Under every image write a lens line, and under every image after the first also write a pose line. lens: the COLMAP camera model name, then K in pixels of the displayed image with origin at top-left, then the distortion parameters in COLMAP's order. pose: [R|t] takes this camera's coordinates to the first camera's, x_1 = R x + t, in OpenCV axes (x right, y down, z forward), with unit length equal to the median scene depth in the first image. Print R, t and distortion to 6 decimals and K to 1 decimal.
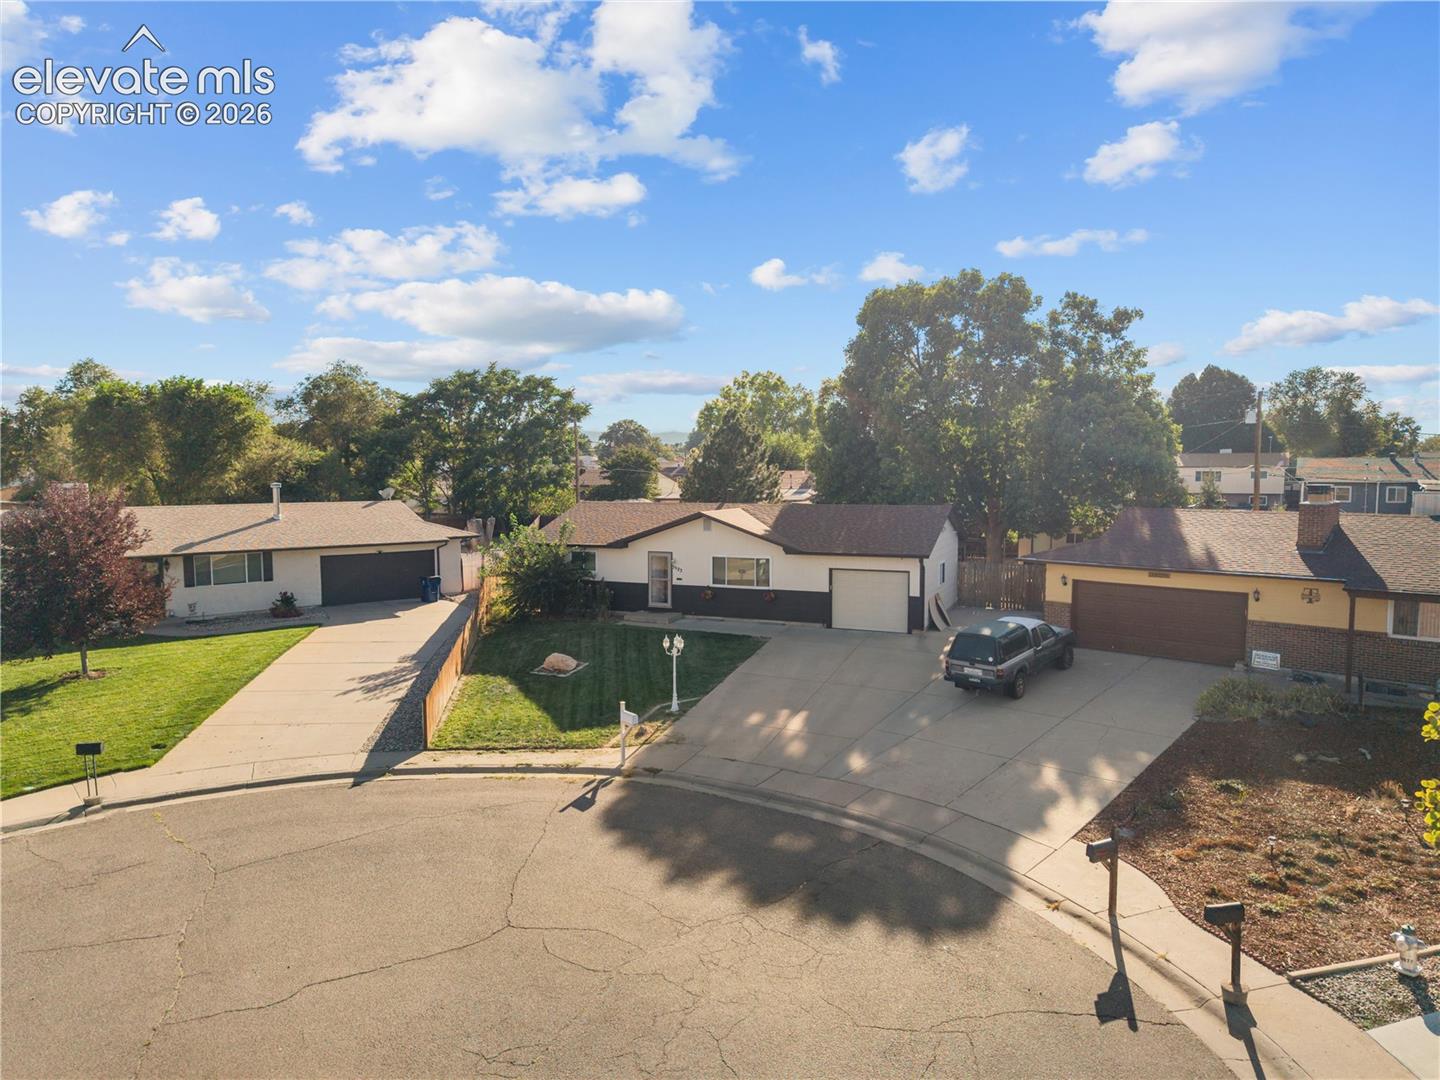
lens RADIAL K [[977.1, 0, 720.5], [0, 977.1, 532.7], [0, 0, 1]] dist [0.078997, -0.090754]
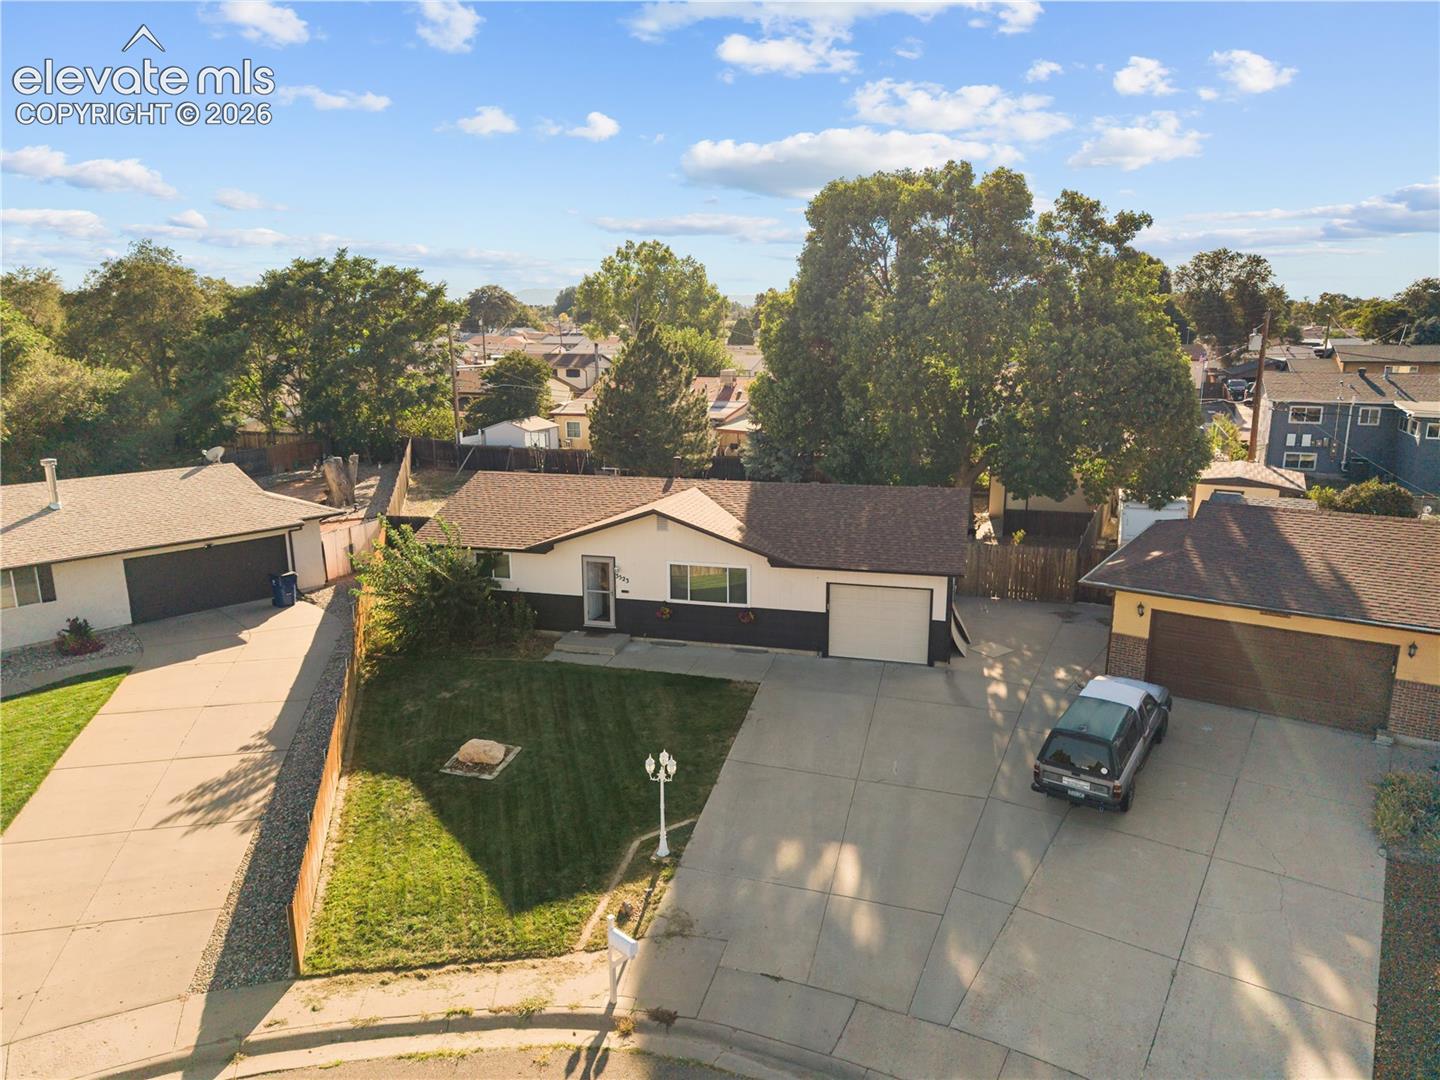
lens RADIAL K [[980.3, 0, 720.0], [0, 980.3, 540.0], [0, 0, 1]] dist [0.011566, 0.005374]
pose [[0.991087, -0.030494, 0.129682, -0.061650], [0.010808, 0.988646, 0.149876, -0.098635], [-0.132780, -0.147139, 0.980163, 0.230553]]
